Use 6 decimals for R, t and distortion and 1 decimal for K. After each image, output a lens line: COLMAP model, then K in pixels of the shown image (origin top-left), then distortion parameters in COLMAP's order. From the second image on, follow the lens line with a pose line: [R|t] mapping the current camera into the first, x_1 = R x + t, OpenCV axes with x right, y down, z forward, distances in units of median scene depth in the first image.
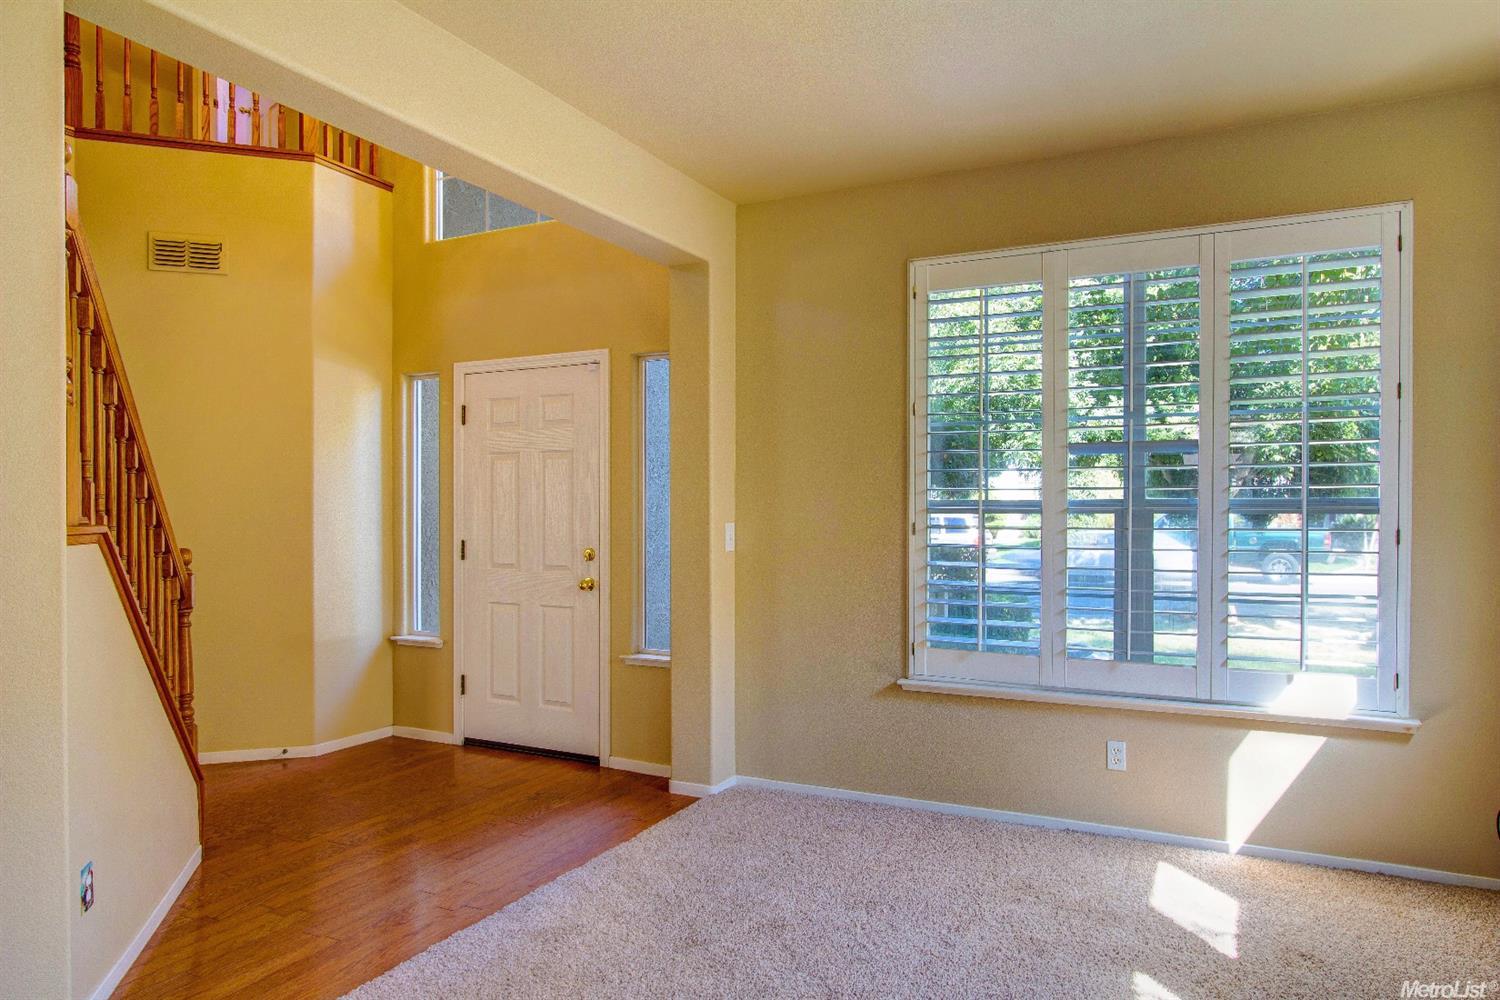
lens RADIAL K [[972.5, 0, 749.0], [0, 972.5, 512.2], [0, 0, 1]] dist [0.000468, 0.002238]
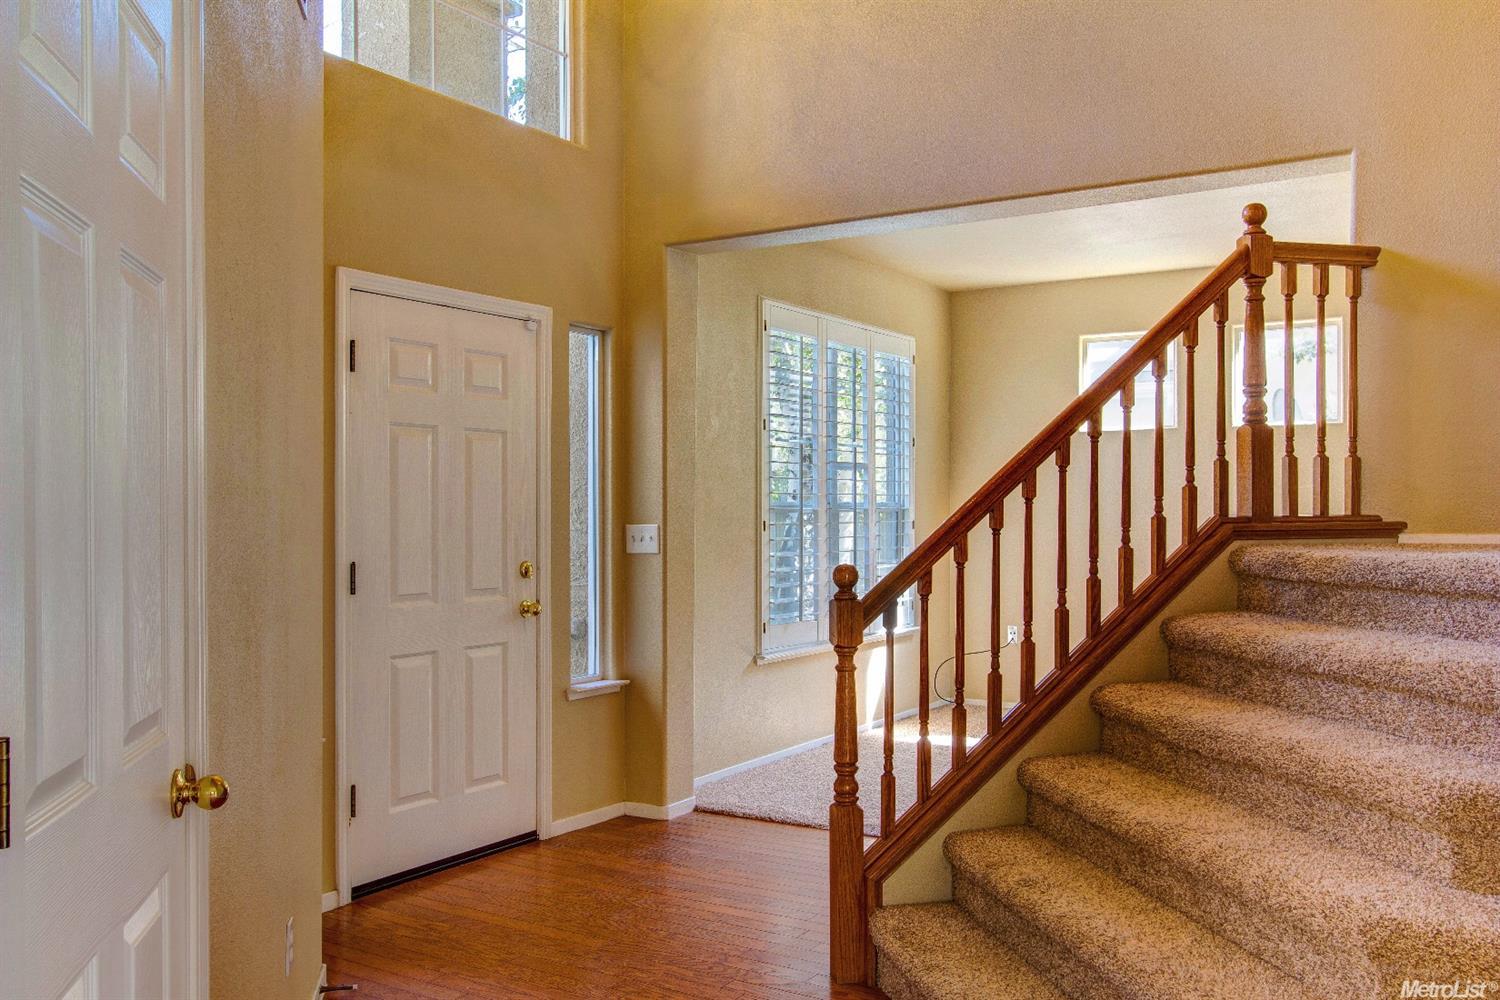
lens RADIAL K [[1287.4, 0, 721.4], [0, 1287.4, 504.6], [0, 0, 1]] dist [0.003028, 0.000688]
pose [[0.105676, -0.000324, 0.994401, -1.157818], [0.004243, 0.999991, -0.000125, -0.006419], [-0.994392, 0.004233, 0.105676, 0.743540]]
